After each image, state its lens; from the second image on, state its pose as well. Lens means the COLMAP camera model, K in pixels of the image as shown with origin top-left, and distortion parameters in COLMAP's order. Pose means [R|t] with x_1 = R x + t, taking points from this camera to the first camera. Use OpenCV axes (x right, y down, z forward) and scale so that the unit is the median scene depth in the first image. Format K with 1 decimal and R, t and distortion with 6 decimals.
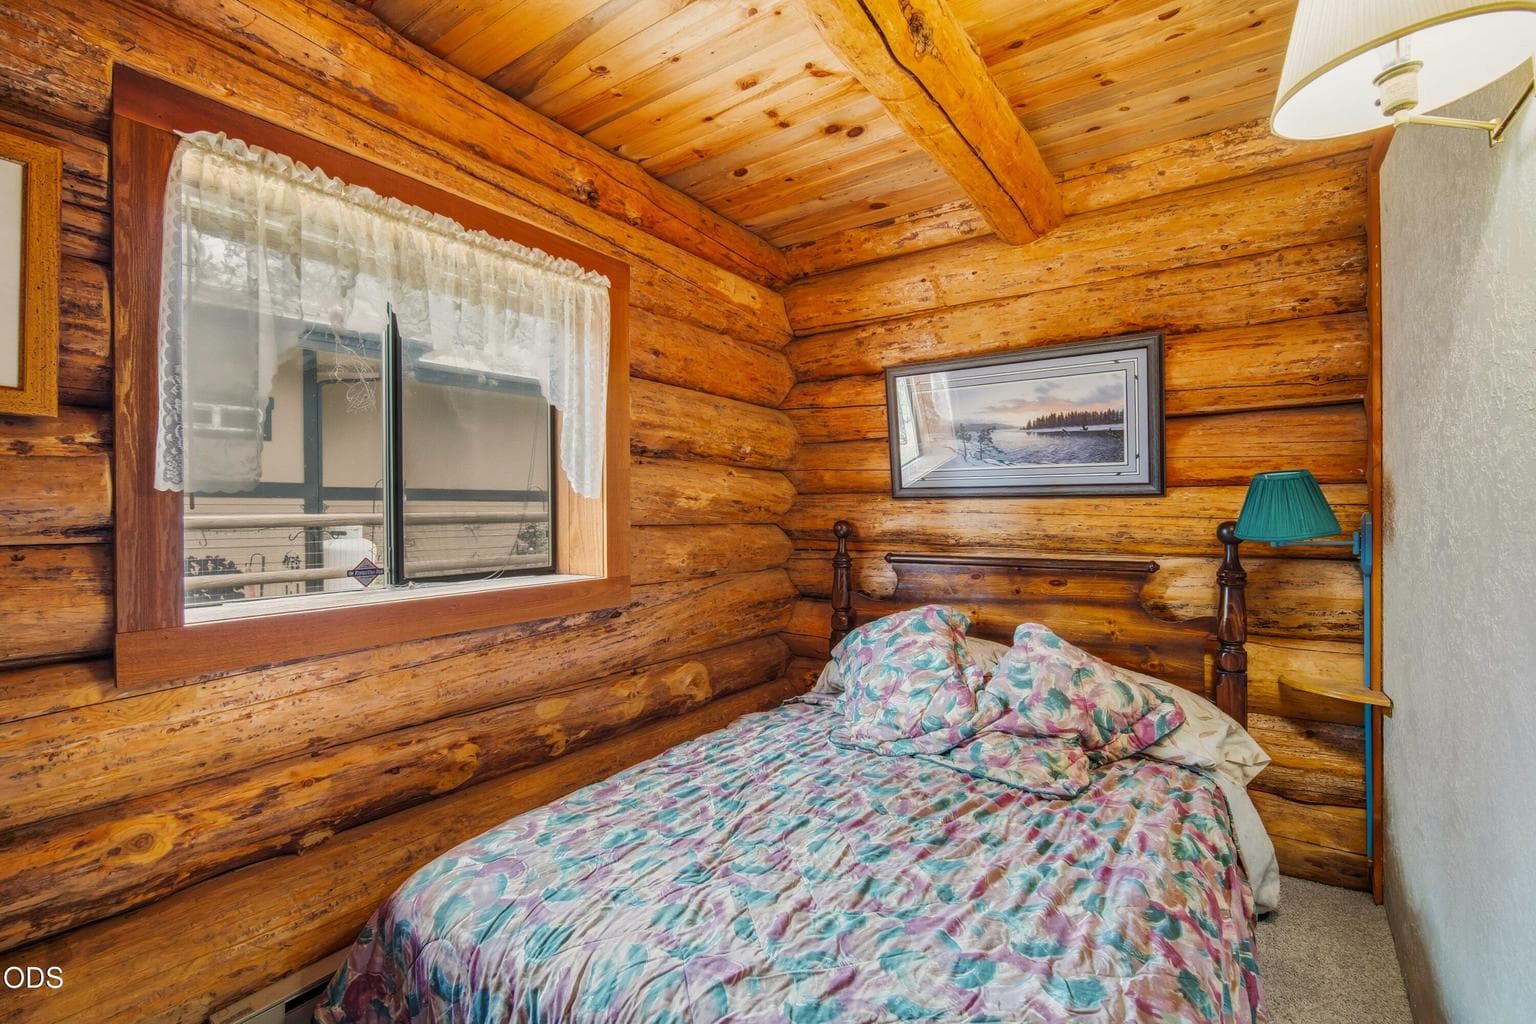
lens RADIAL K [[662.5, 0, 773.2], [0, 662.5, 492.1], [0, 0, 1]] dist [-0.002018, 0.000016]
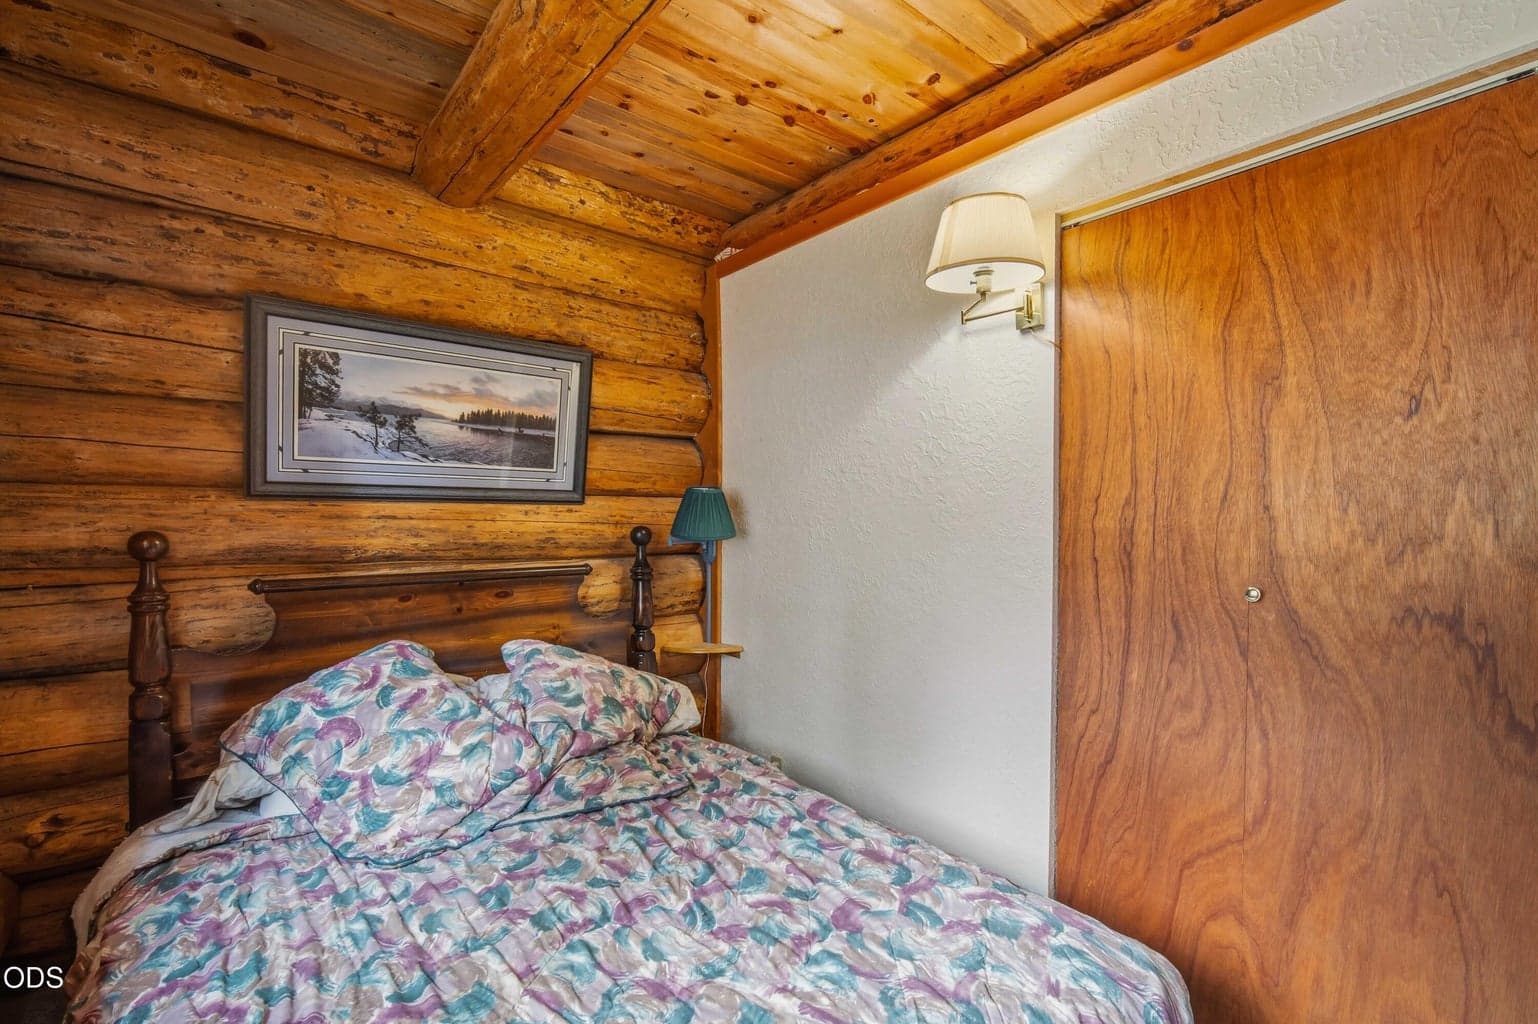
lens RADIAL K [[679.8, 0, 770.5], [0, 679.8, 513.6], [0, 0, 1]] dist [-0.002864, 0.000168]
pose [[0.304009, 0.007666, 0.952638, -0.370501], [-0.031481, 0.999502, 0.002003, 0.010740], [-0.952149, -0.030599, 0.304099, 0.366630]]
